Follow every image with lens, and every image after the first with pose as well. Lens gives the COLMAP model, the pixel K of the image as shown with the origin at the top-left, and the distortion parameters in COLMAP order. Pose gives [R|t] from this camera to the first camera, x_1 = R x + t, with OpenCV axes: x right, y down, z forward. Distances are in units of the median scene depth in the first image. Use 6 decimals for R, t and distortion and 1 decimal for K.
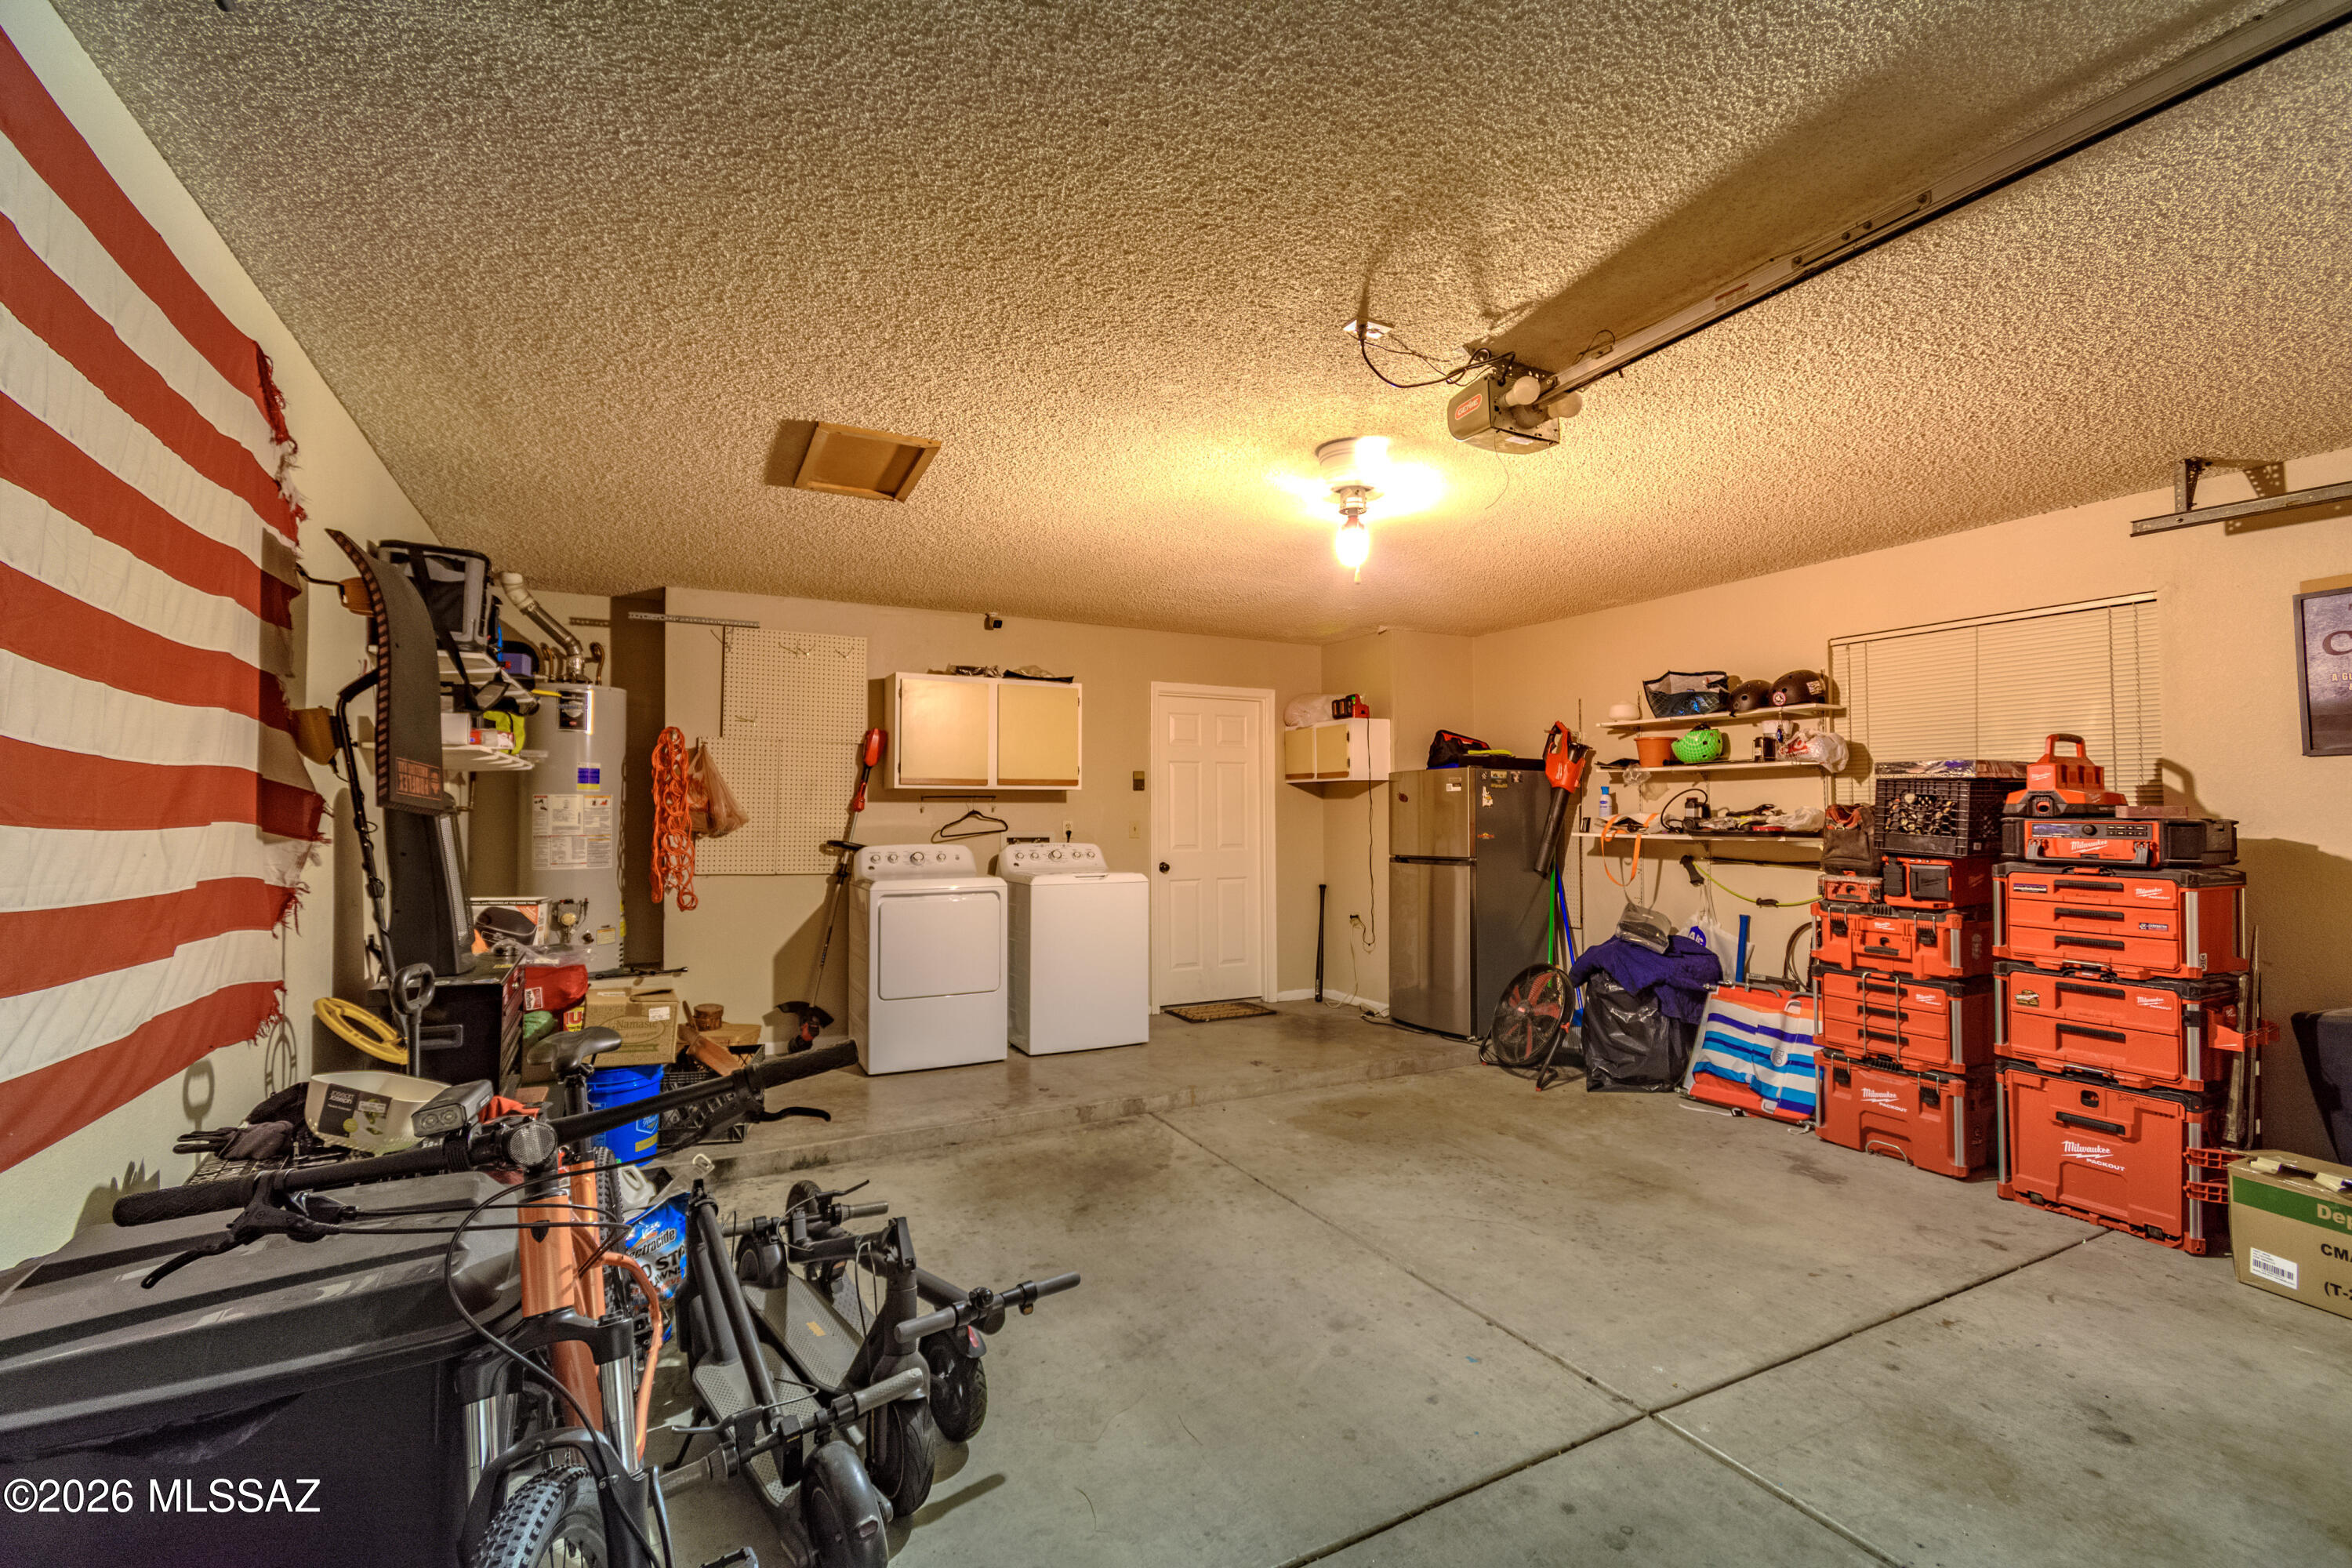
lens RADIAL K [[1045.7, 0, 1180.4], [0, 1045.7, 788.7], [0, 0, 1]] dist [0.019561, 0.000440]
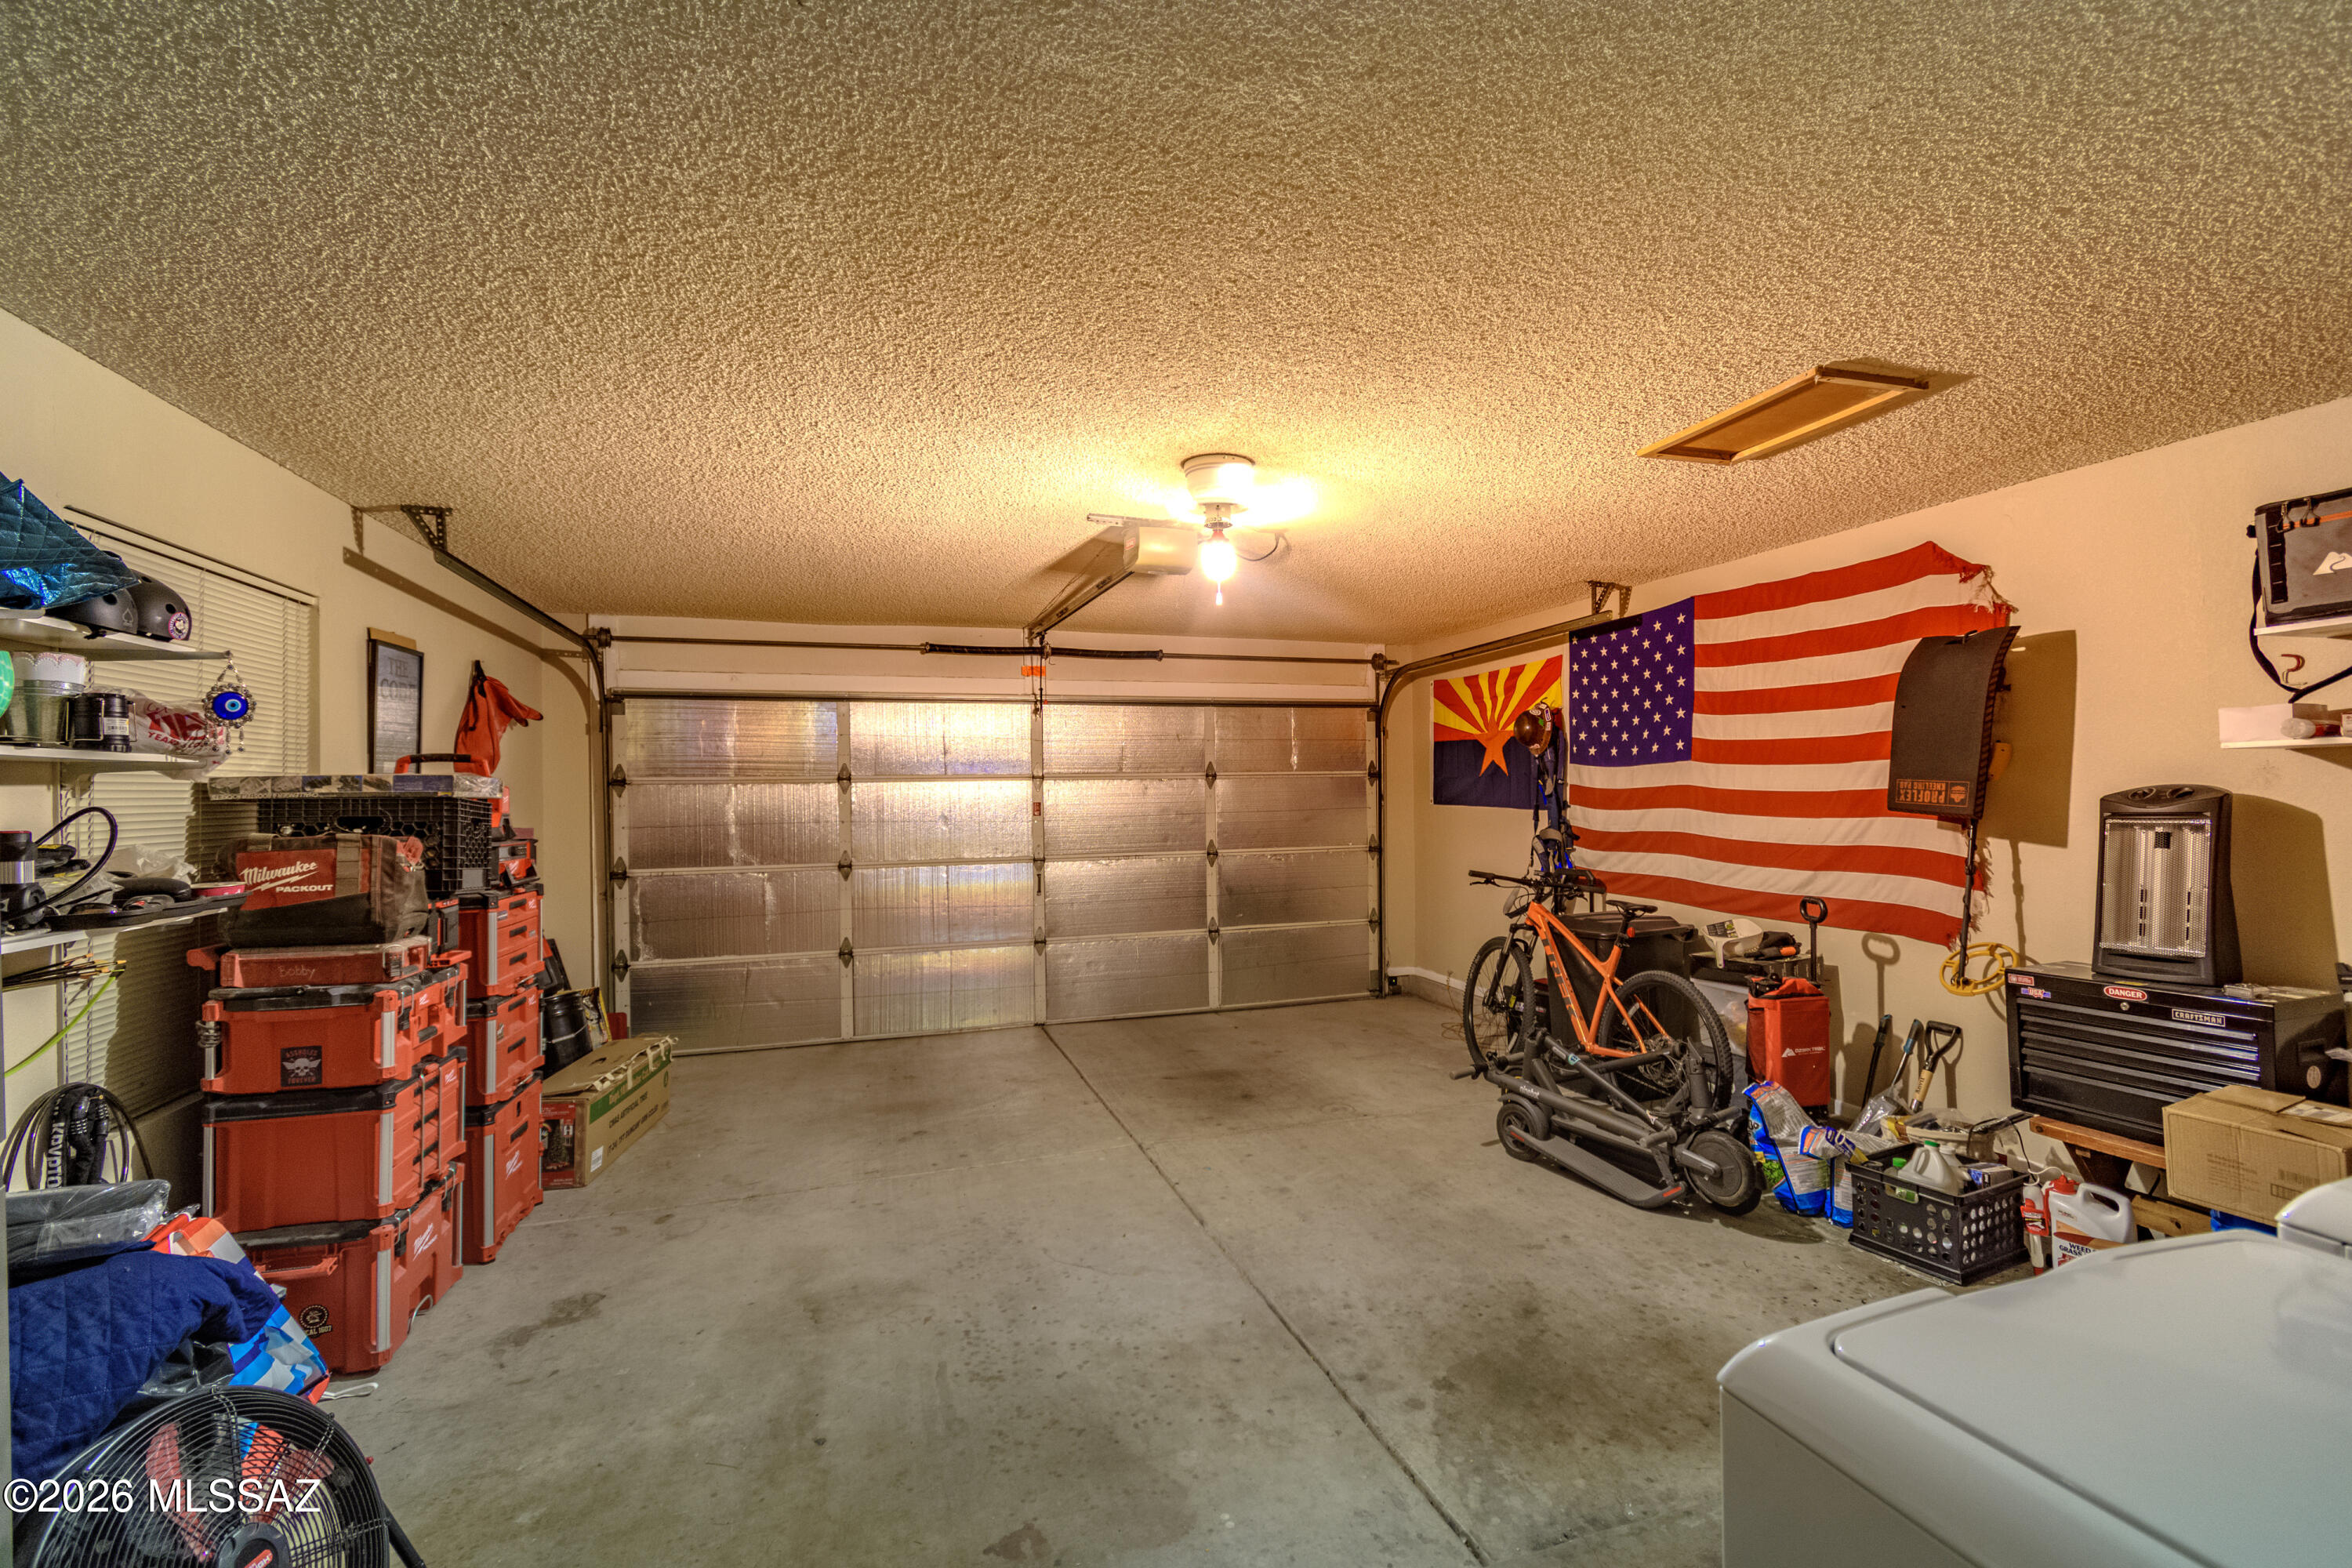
lens RADIAL K [[1045.7, 0, 1173.4], [0, 1045.7, 787.7], [0, 0, 1]] dist [0.019561, 0.000440]
pose [[-0.984065, 0.012711, 0.177352, 0.028265], [0.008131, 0.999615, -0.026524, 0.006631], [-0.177621, -0.024659, -0.983790, 1.740793]]
